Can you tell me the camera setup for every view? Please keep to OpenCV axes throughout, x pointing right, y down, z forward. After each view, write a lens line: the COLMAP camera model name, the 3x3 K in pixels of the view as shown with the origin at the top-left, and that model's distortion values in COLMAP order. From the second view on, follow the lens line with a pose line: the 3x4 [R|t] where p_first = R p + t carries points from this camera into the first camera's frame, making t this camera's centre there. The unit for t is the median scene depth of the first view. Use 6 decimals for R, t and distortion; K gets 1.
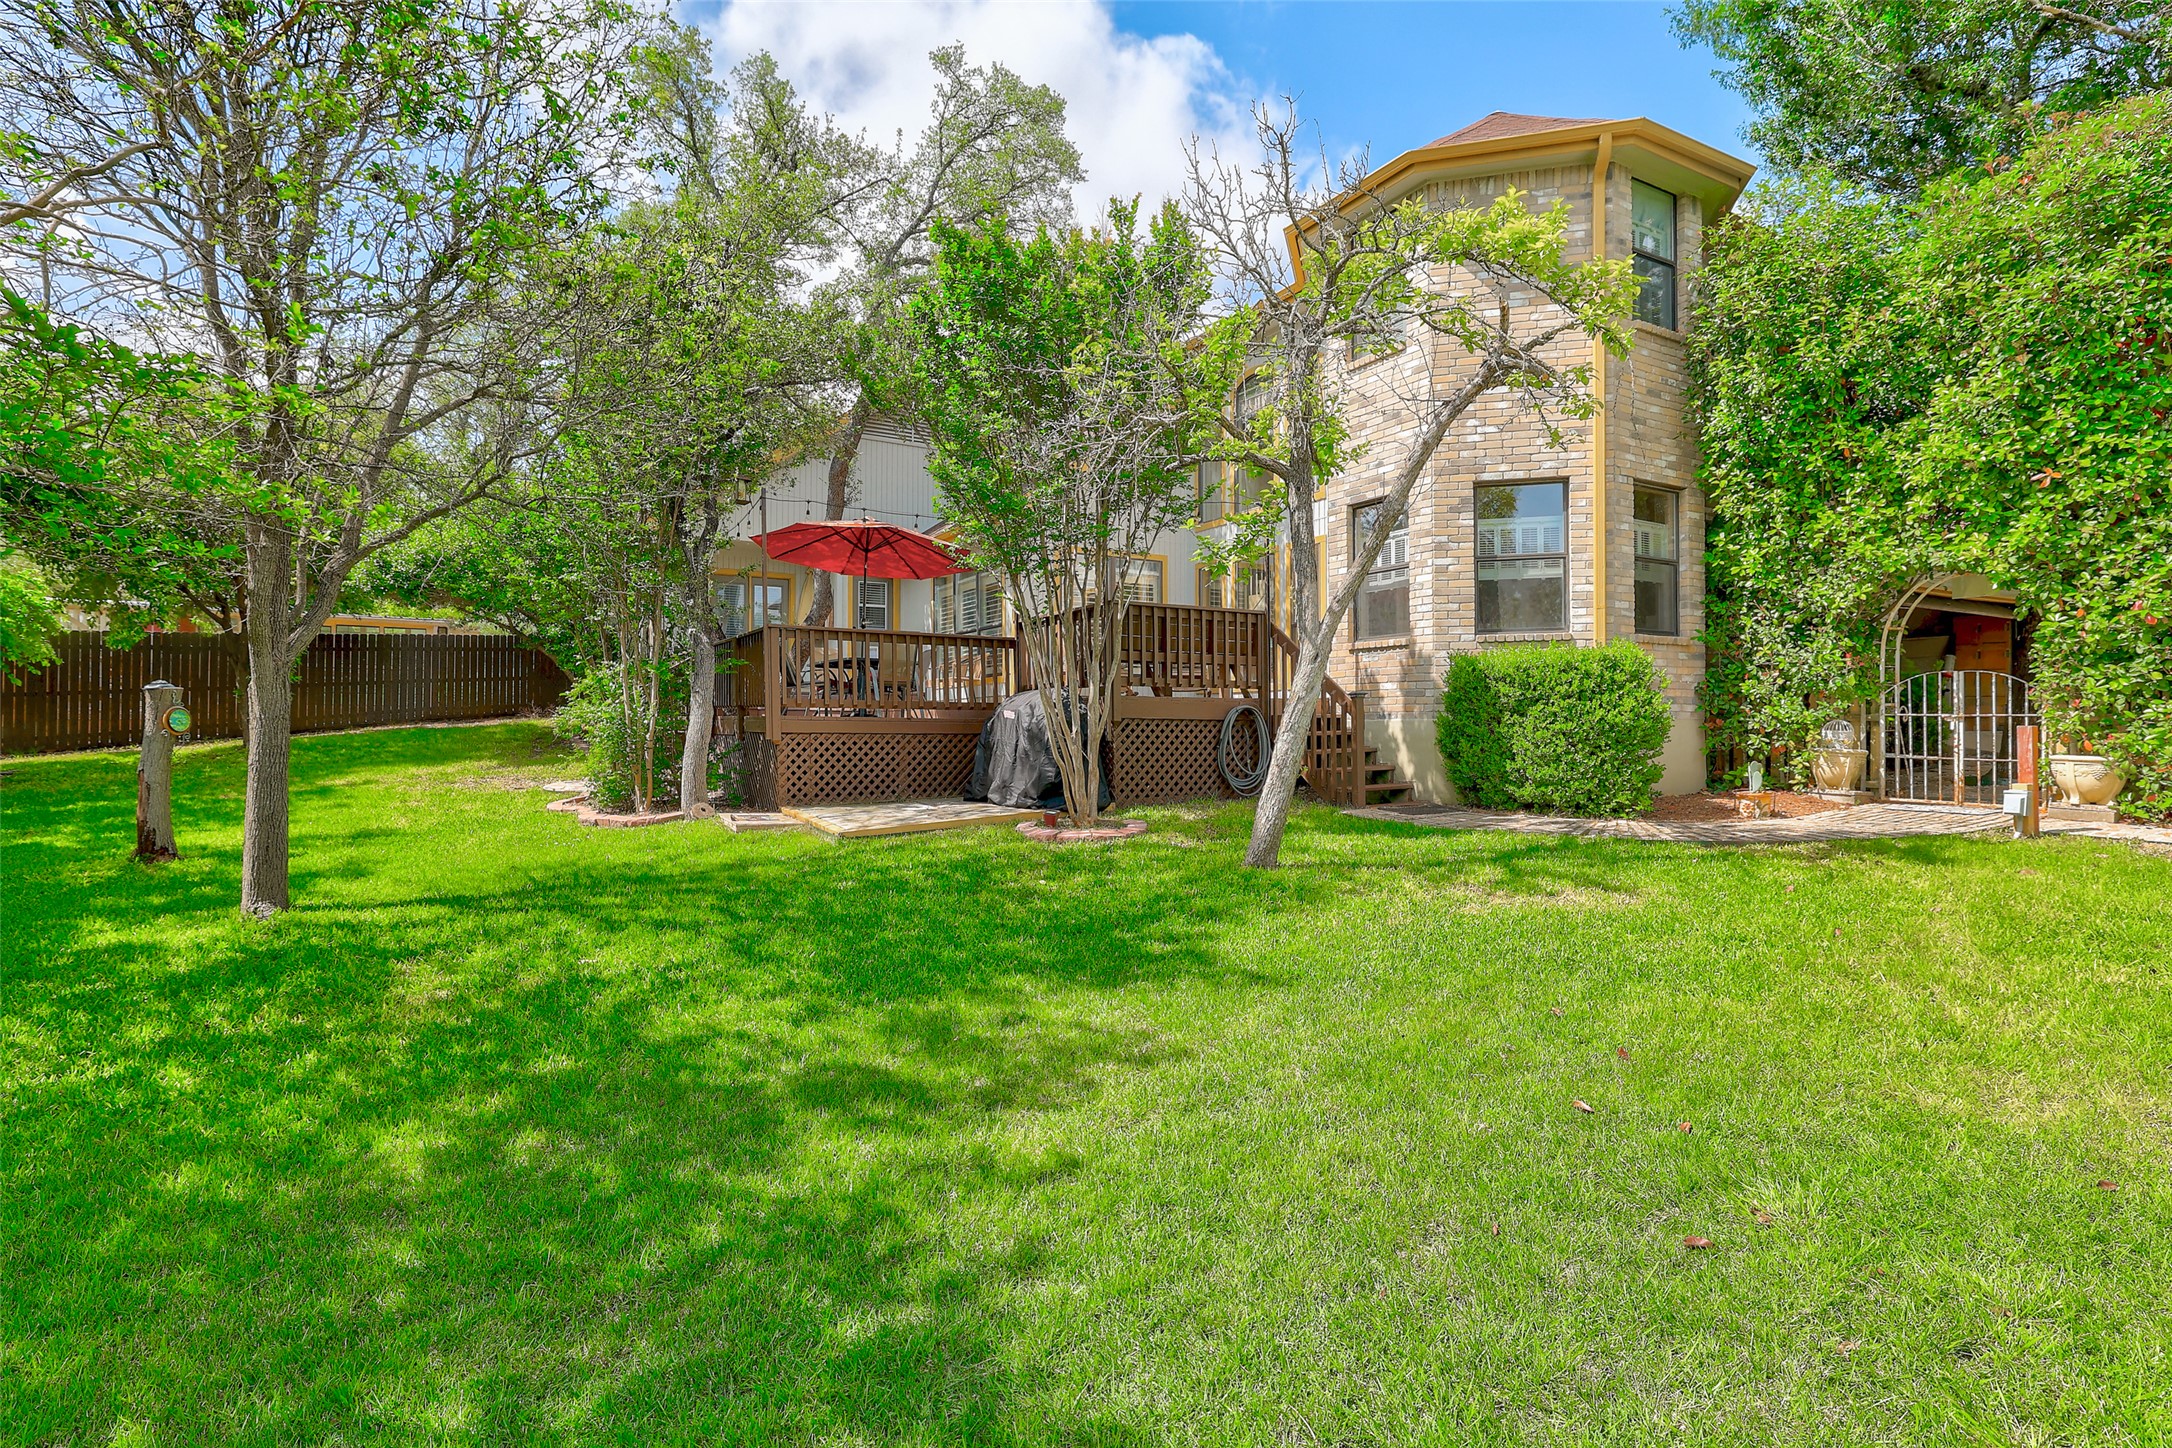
lens RADIAL K [[1062.0, 0, 1088.2], [0, 1062.0, 727.7], [0, 0, 1]] dist [-0.000280, -0.000033]
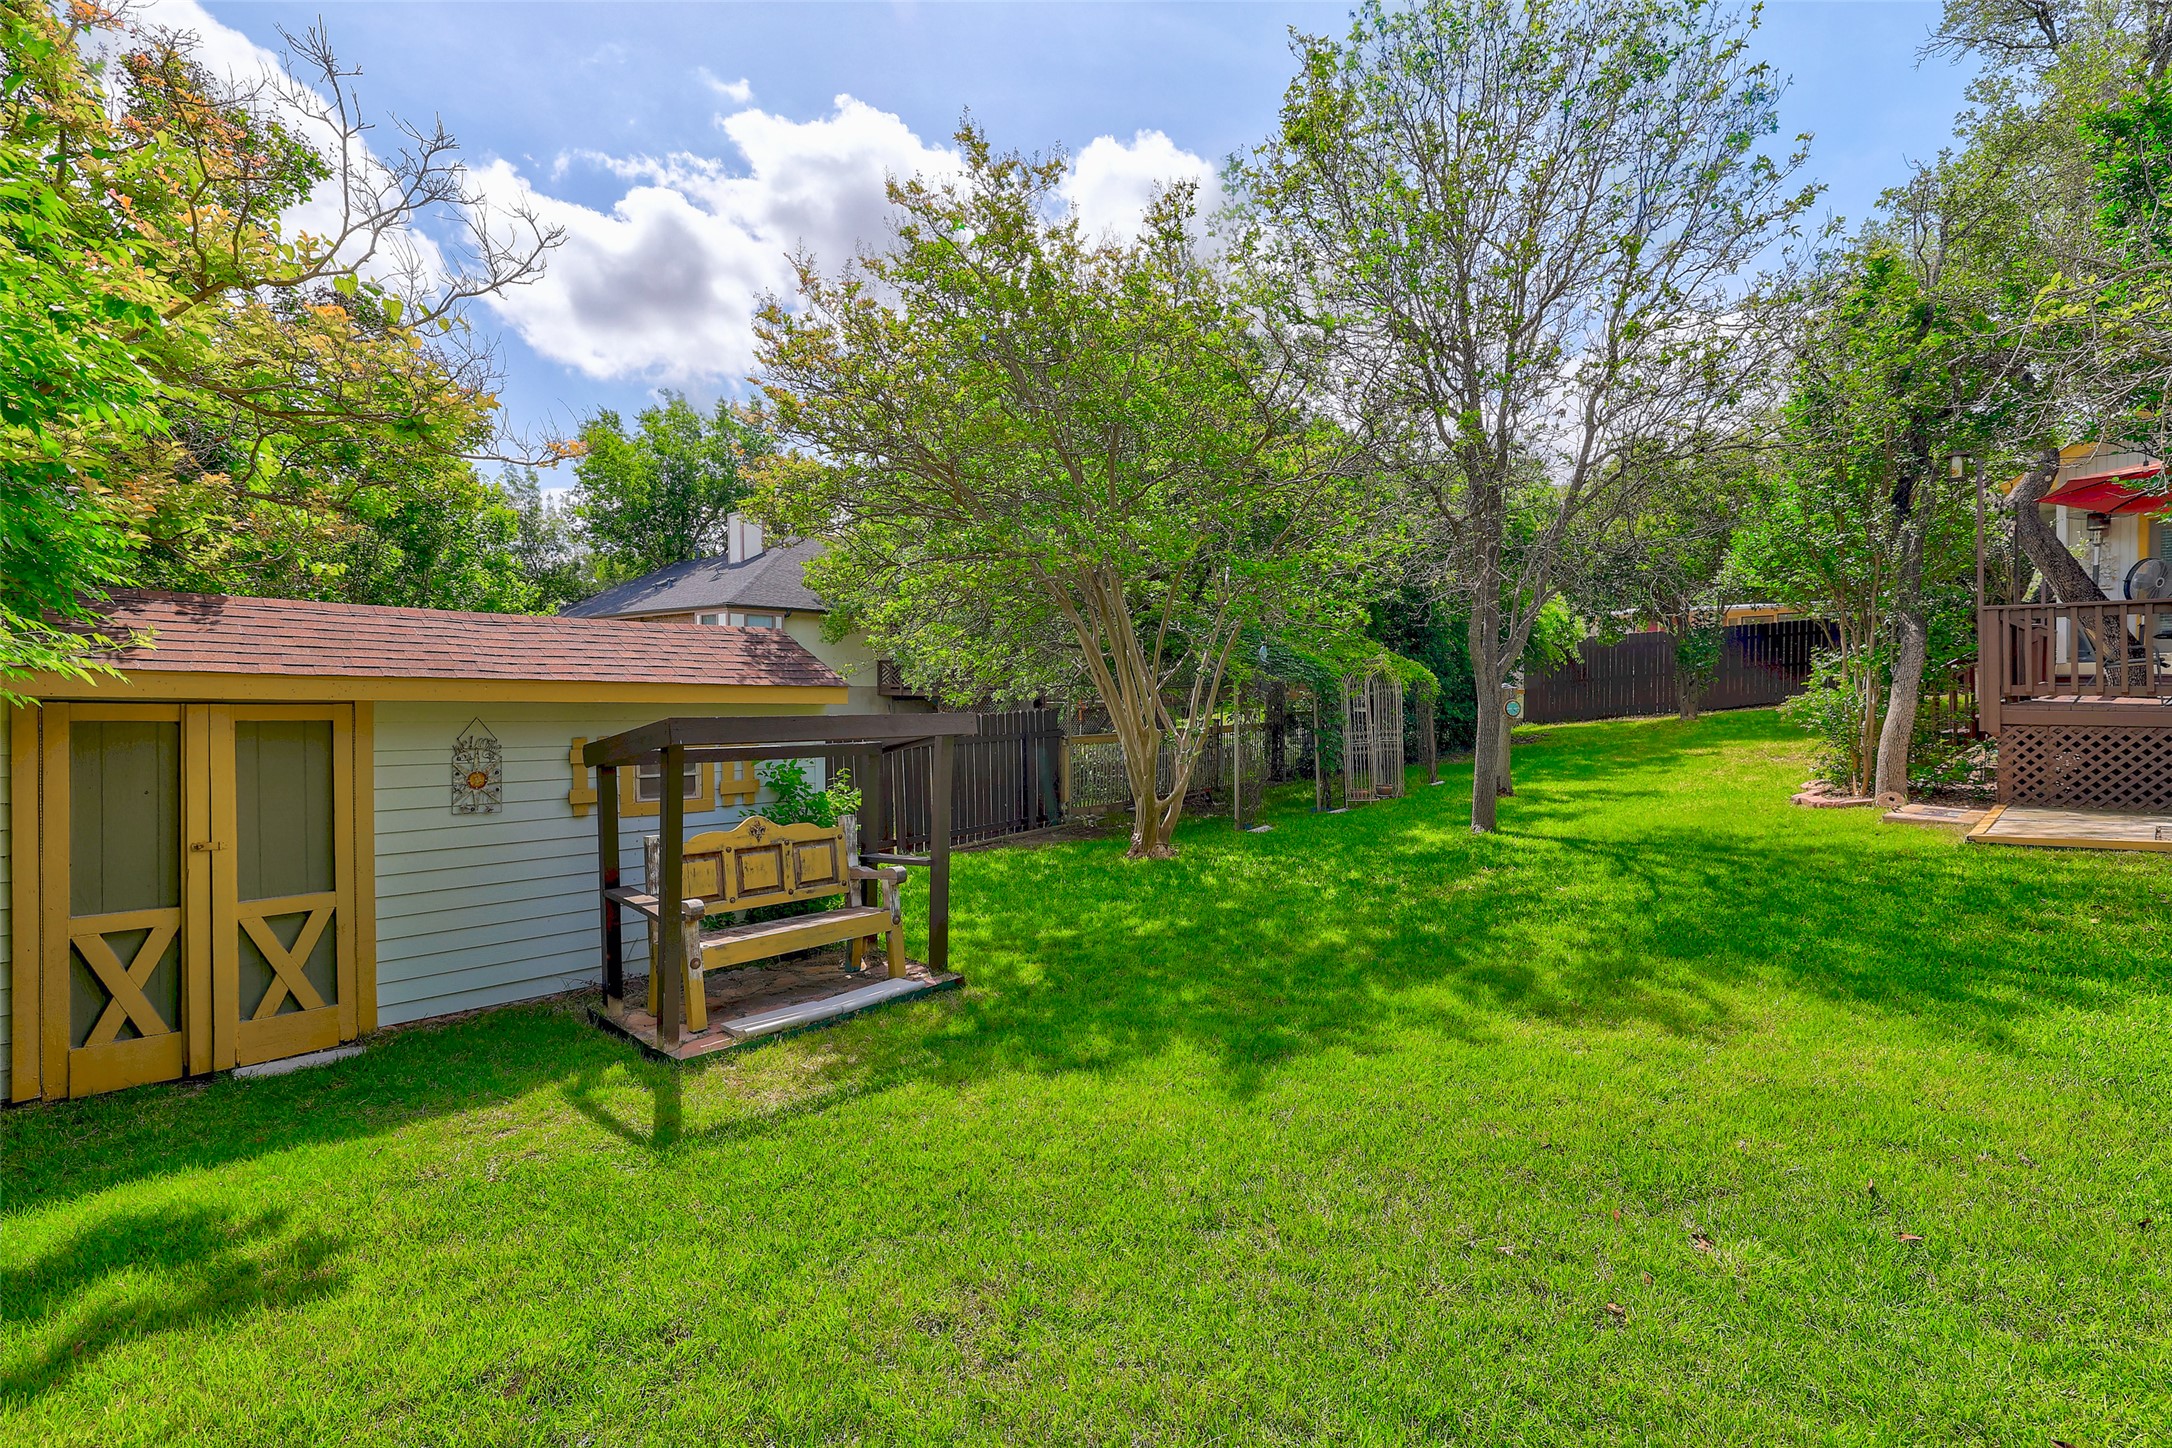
lens RADIAL K [[996.5, 0, 1084.1], [0, 996.5, 709.8], [0, 0, 1]] dist [0.000599, 0.000076]
pose [[0.211805, 0.012153, -0.977236, 0.635904], [0.005927, 0.999888, 0.013719, -0.039643], [0.977294, -0.008698, 0.211709, 0.078661]]
